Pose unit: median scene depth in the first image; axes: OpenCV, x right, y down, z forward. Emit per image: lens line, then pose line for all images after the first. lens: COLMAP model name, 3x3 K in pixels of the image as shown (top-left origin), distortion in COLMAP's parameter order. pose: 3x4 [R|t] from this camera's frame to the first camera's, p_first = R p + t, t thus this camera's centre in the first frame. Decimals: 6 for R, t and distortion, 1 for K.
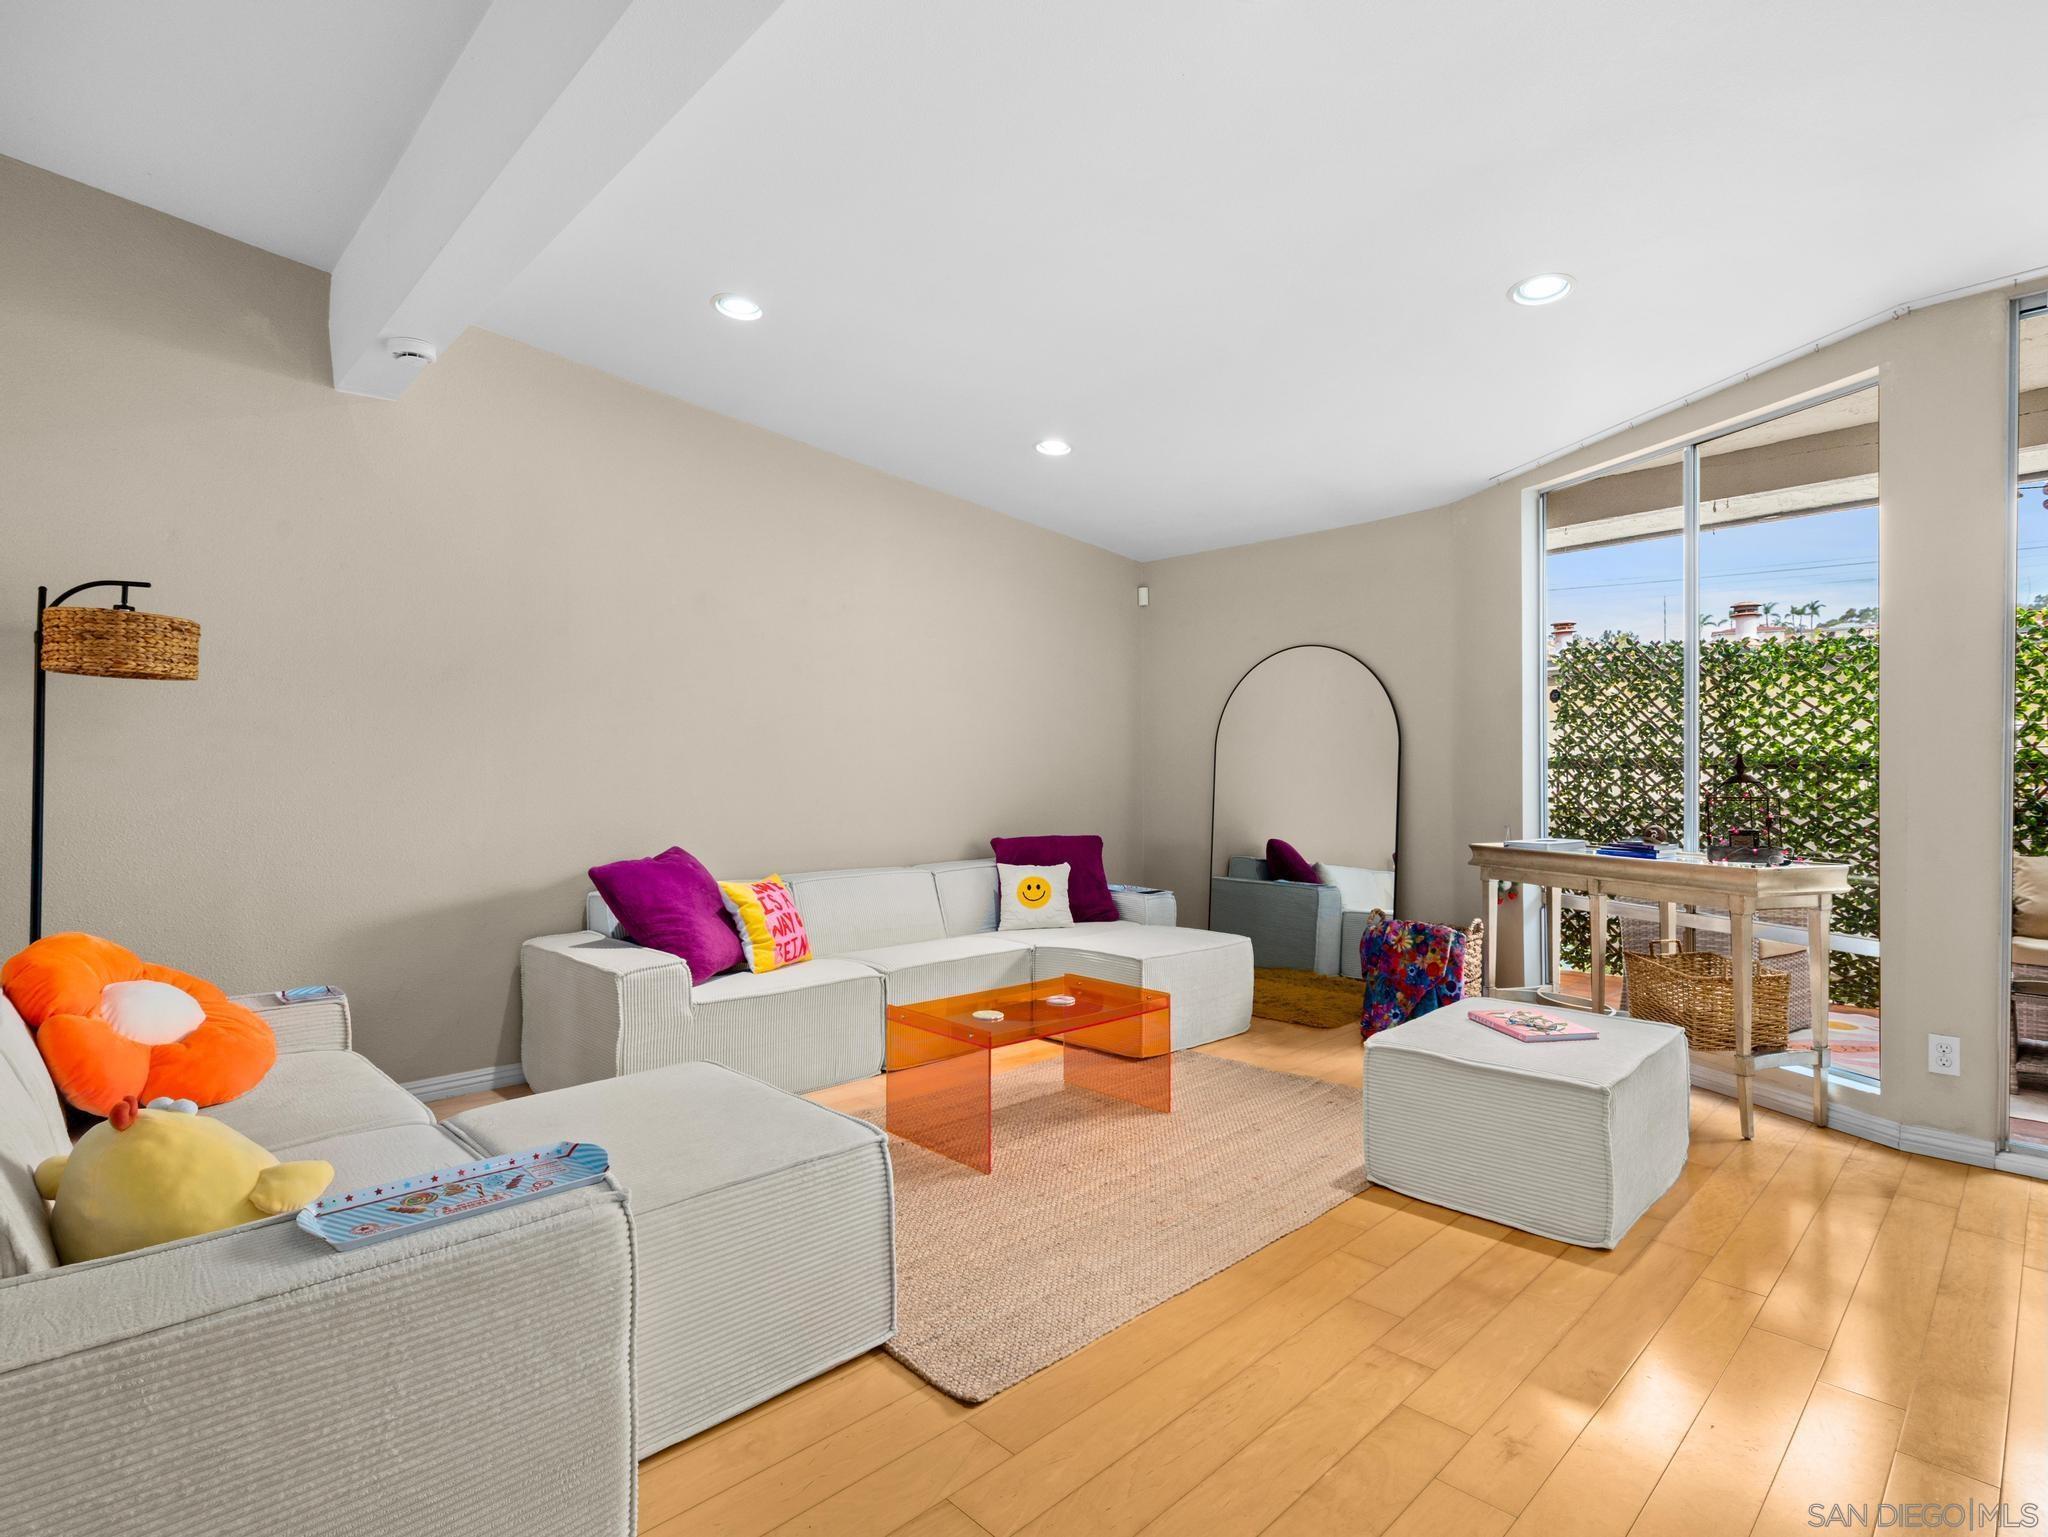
lens RADIAL K [[1060.4, 0, 1011.9], [0, 1060.4, 771.2], [0, 0, 1]] dist [-0.000859, 0.002972]
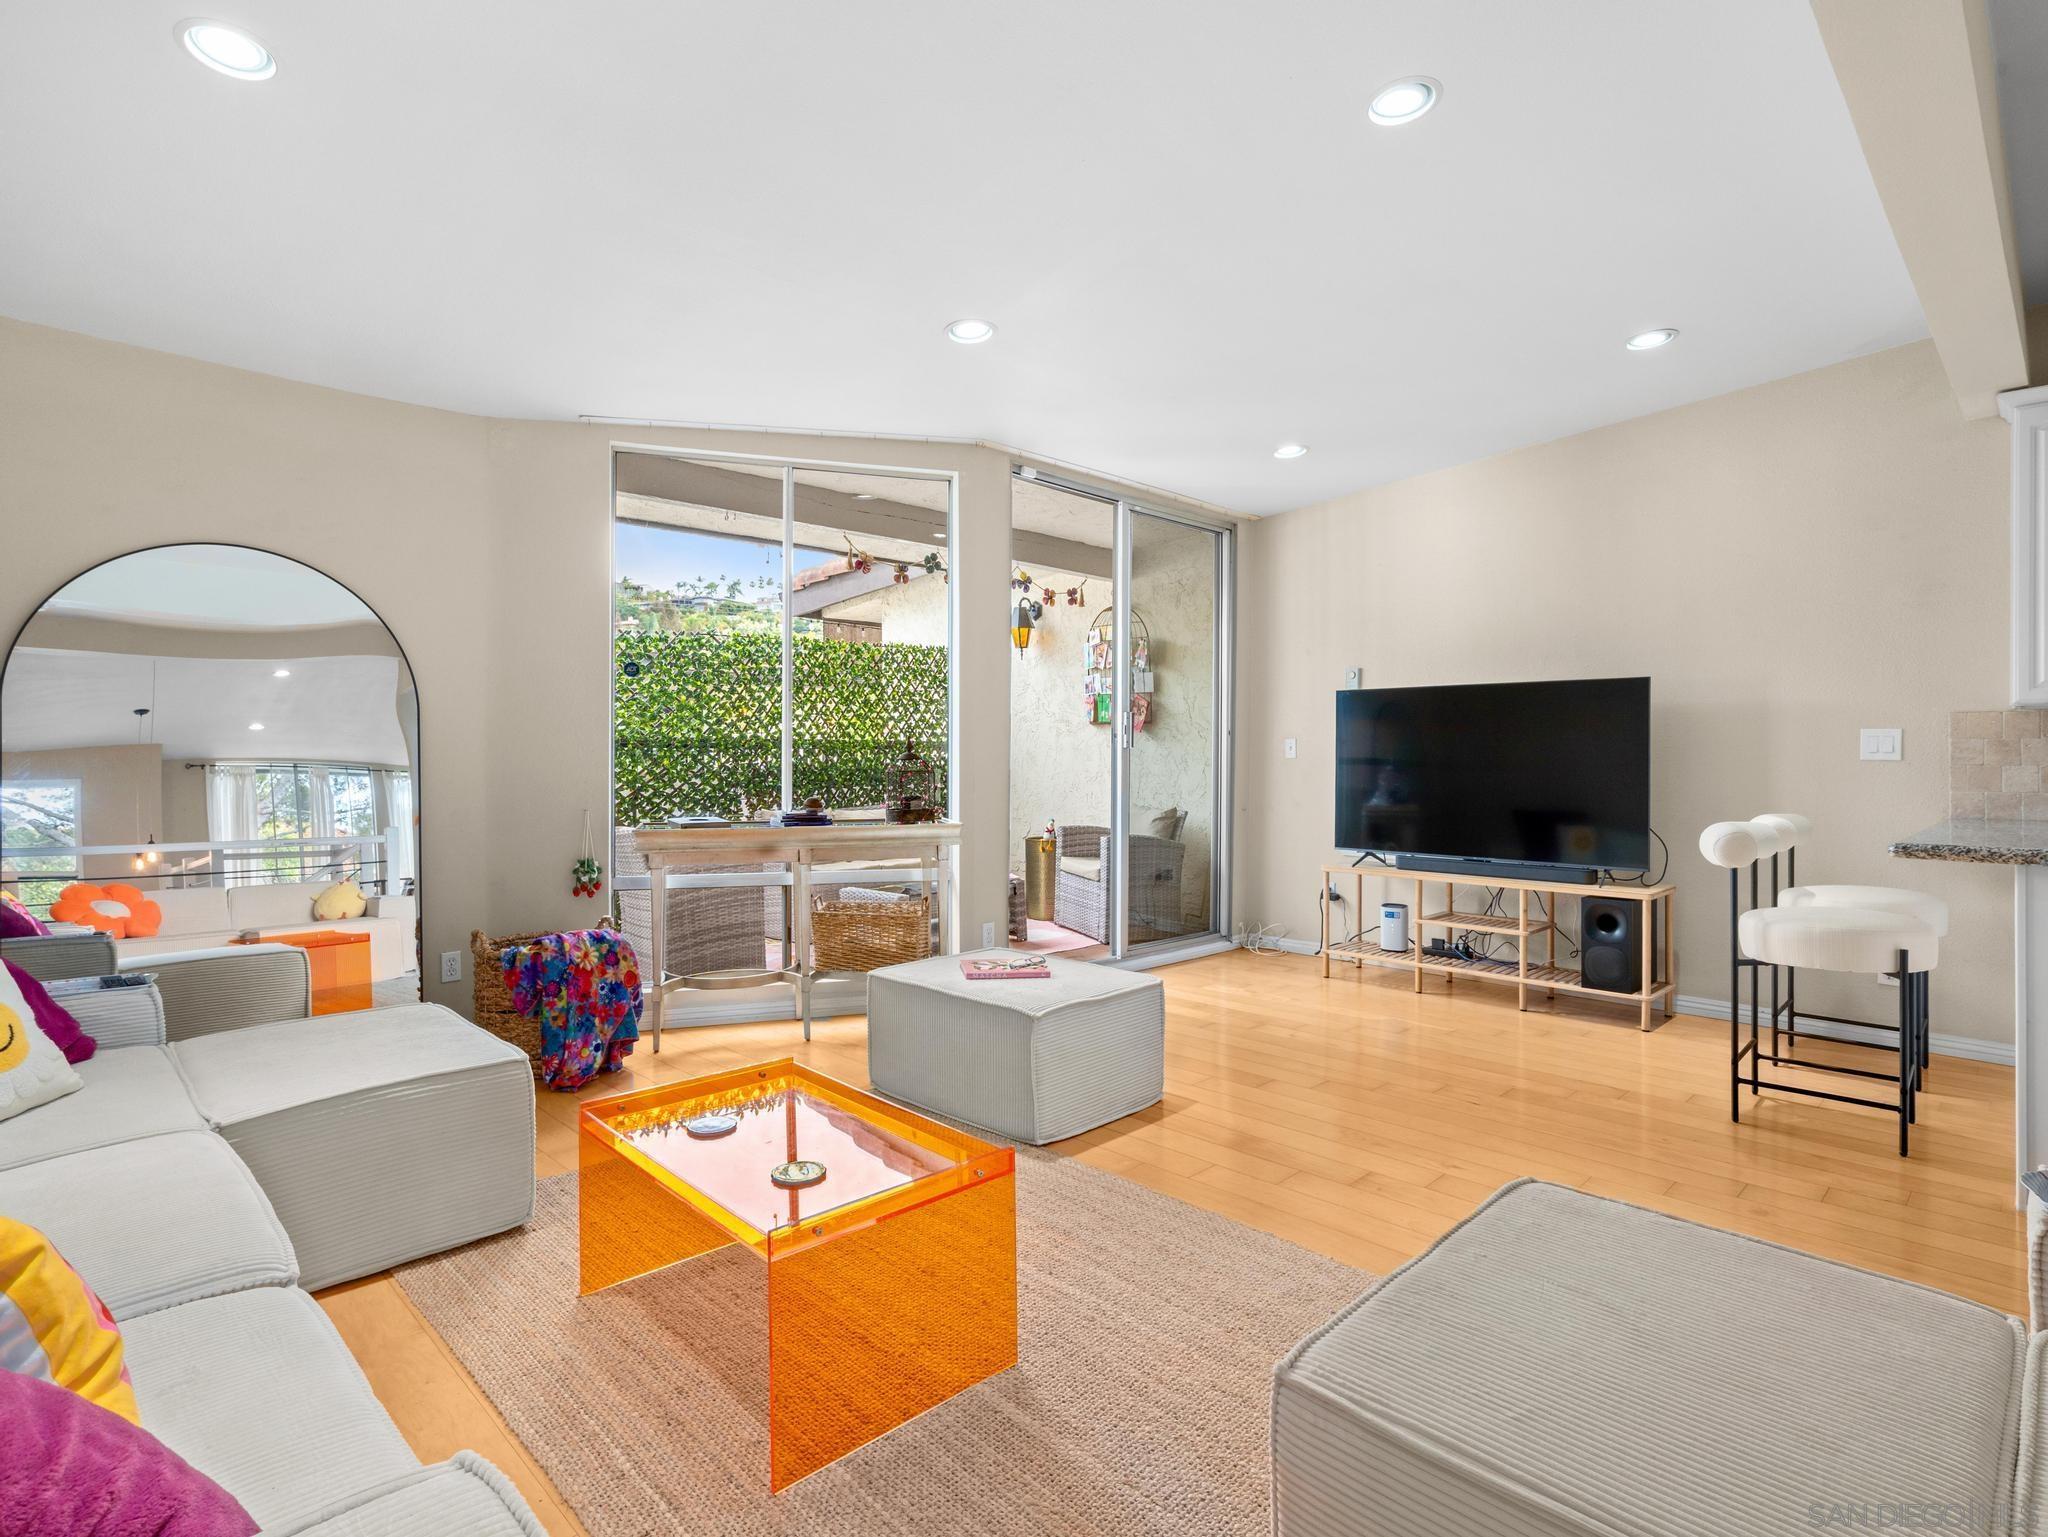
lens RADIAL K [[1060.4, 0, 1023.0], [0, 1060.4, 761.8], [0, 0, 1]] dist [-0.000859, 0.002972]
pose [[-0.023595, -0.013823, 0.999626, -0.507131], [-0.007139, 0.999881, 0.013658, -0.005231], [-0.999696, -0.006814, -0.023690, 0.747747]]
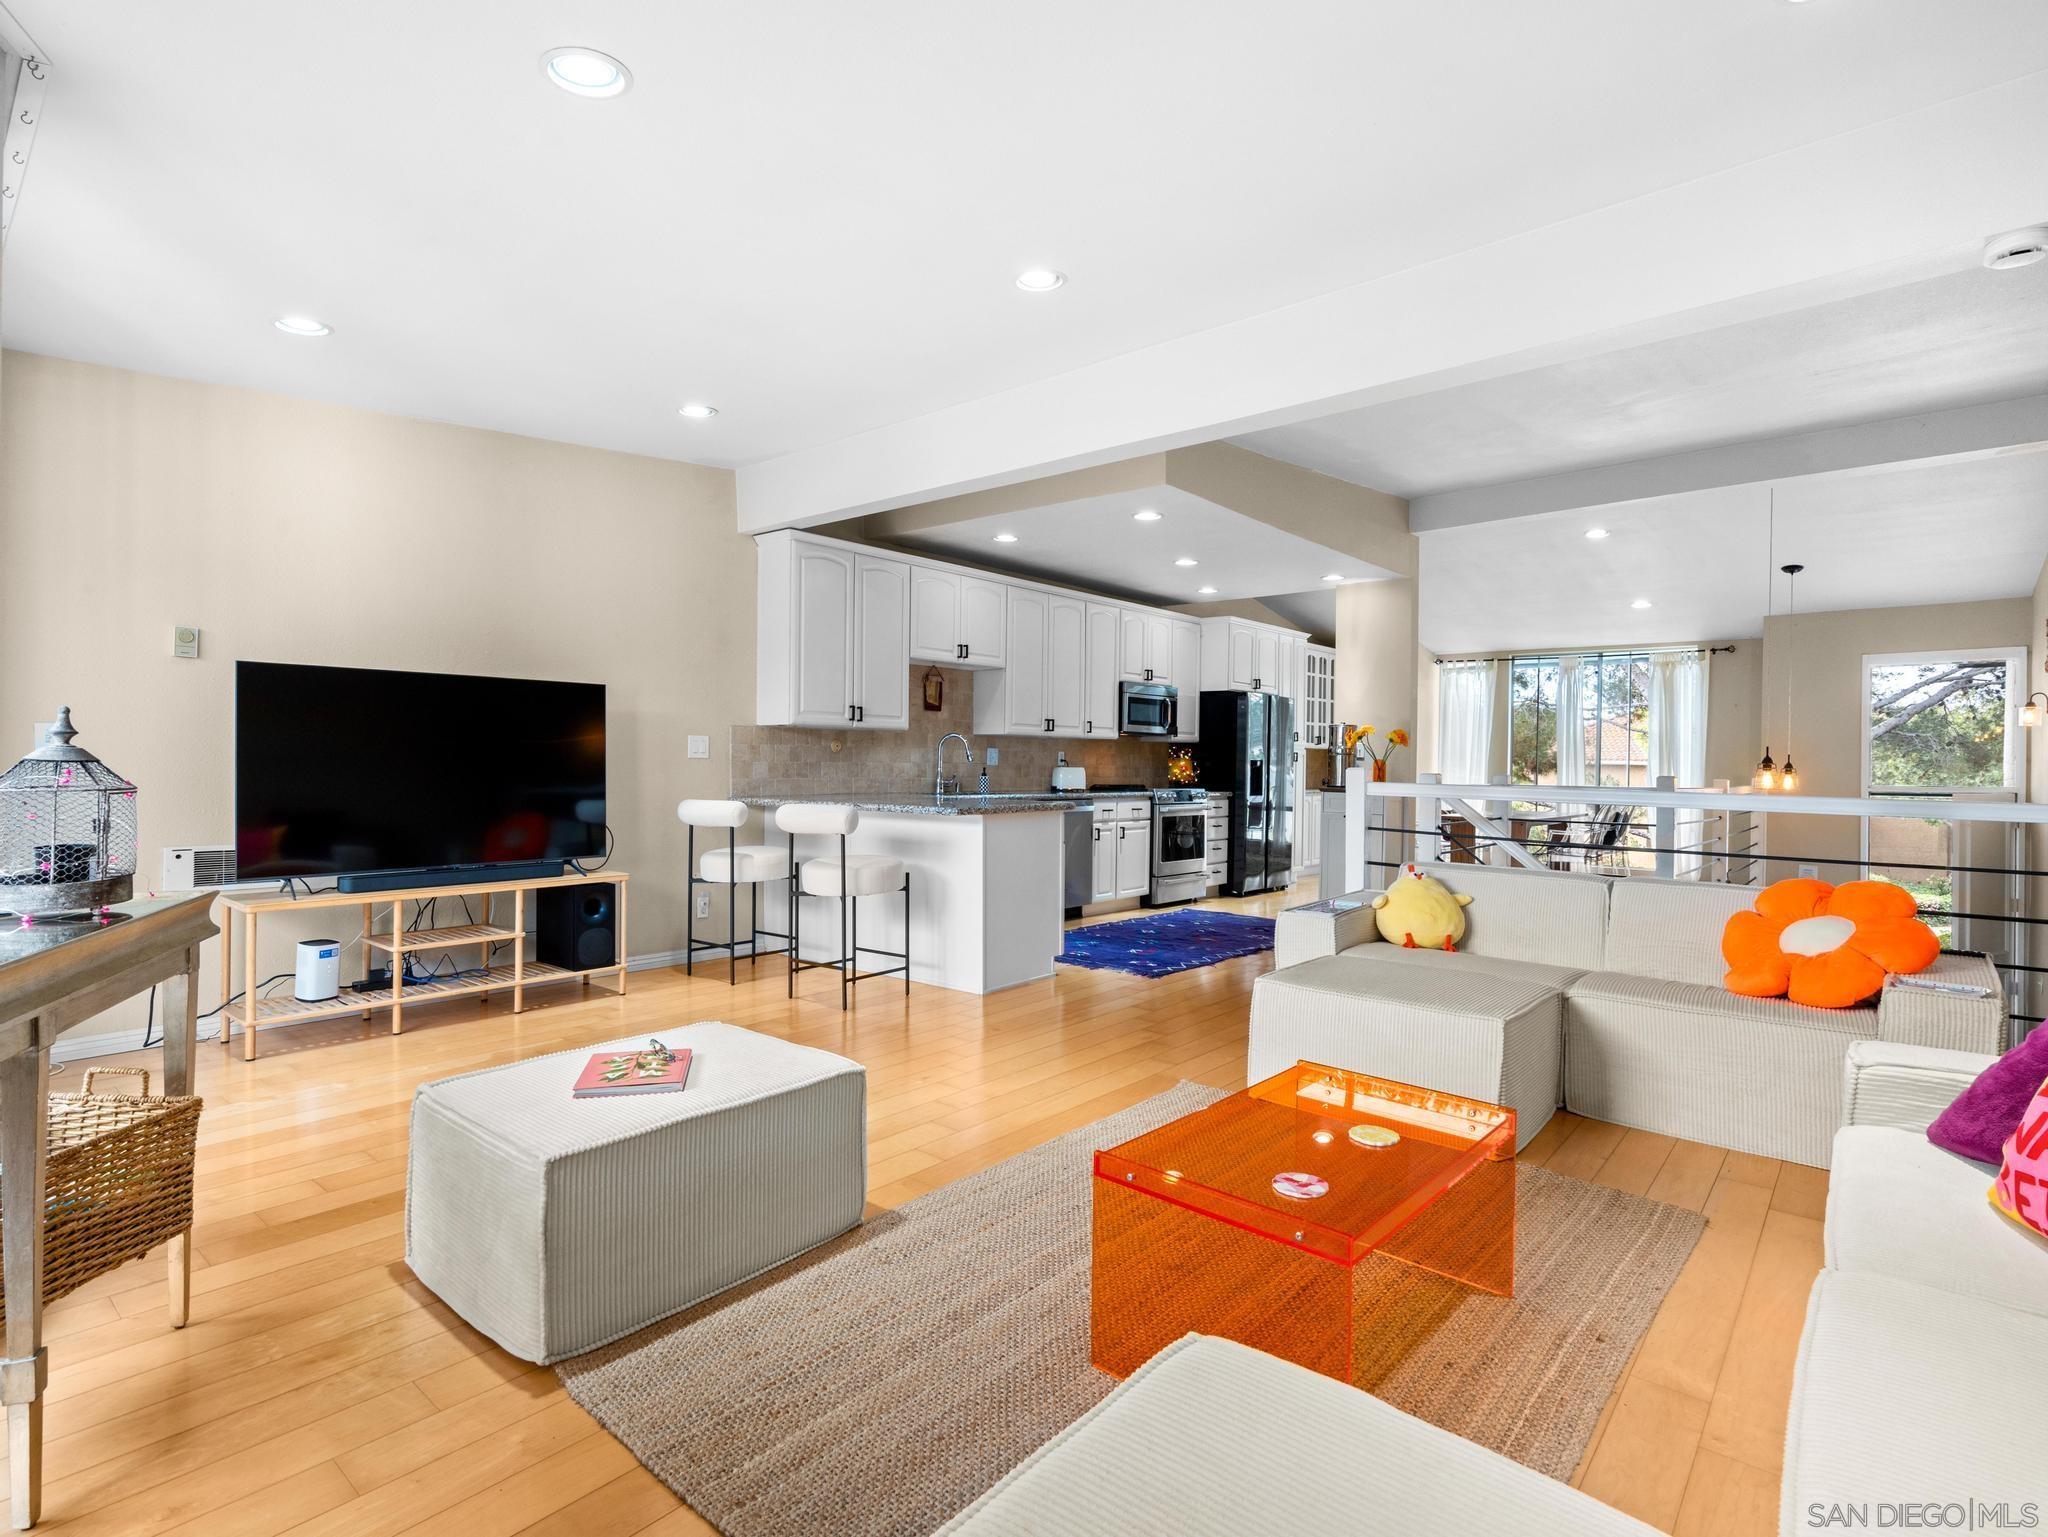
lens RADIAL K [[1060.4, 0, 1036.4], [0, 1060.4, 757.6], [0, 0, 1]] dist [-0.000859, 0.002972]
pose [[-0.991984, -0.018170, -0.125053, 0.198492], [-0.017652, 0.999830, -0.005253, -0.000097], [0.125127, -0.003003, -0.992136, 1.348883]]
